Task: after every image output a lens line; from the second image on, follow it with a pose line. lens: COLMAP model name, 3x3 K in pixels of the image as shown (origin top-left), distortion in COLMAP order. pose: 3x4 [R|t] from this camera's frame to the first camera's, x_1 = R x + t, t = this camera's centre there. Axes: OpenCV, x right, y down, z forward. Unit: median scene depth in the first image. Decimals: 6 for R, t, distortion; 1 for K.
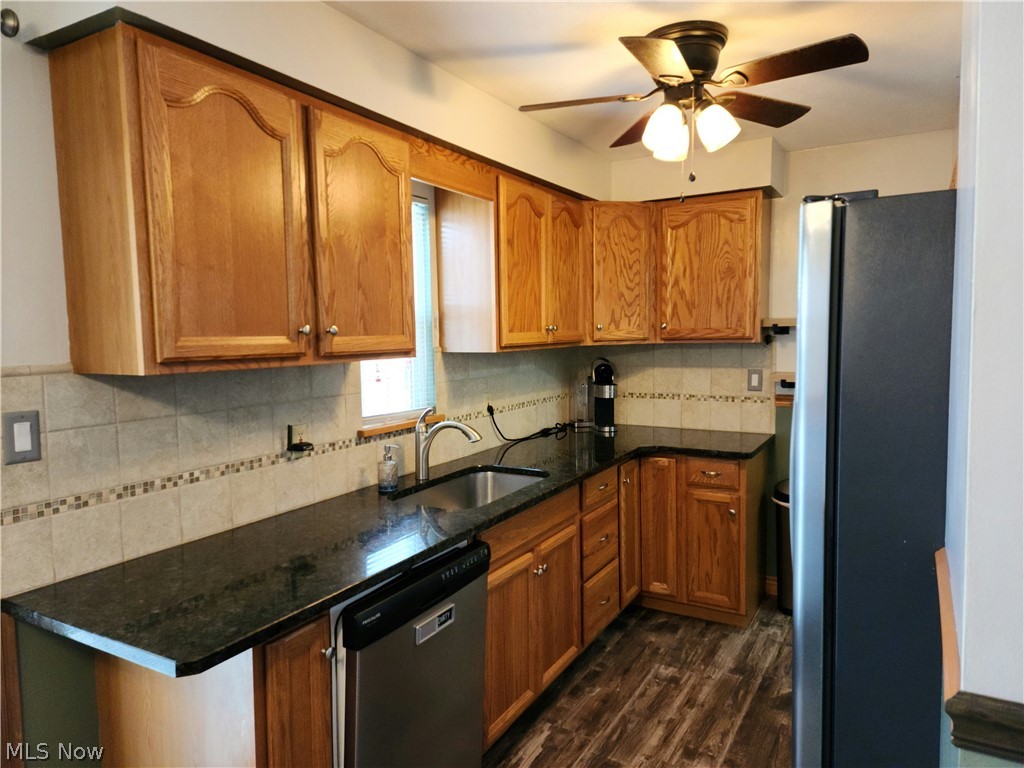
lens RADIAL K [[675.9, 0, 509.5], [0, 675.9, 386.8], [0, 0, 1]] dist [0.107122, -0.095355]
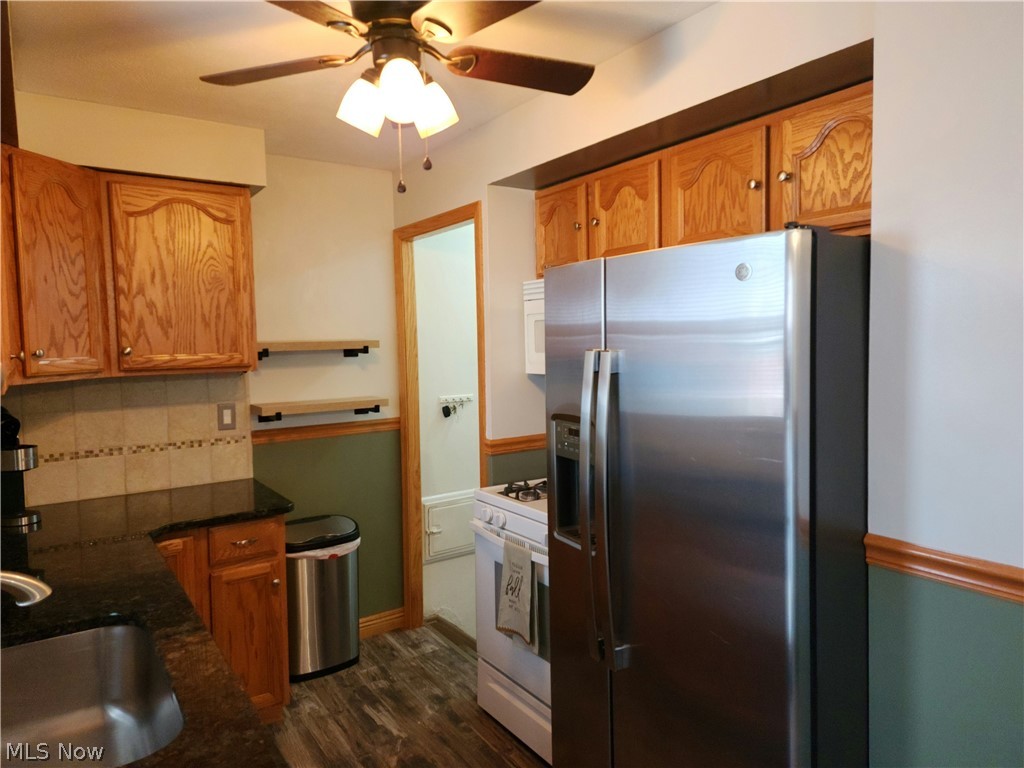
lens RADIAL K [[680.1, 0, 507.7], [0, 680.1, 377.5], [0, 0, 1]] dist [0.101993, -0.083270]
pose [[0.437821, -0.045365, 0.897917, -0.268071], [0.088841, 0.996021, 0.007003, -0.036948], [-0.894662, 0.076706, 0.440109, 0.376163]]
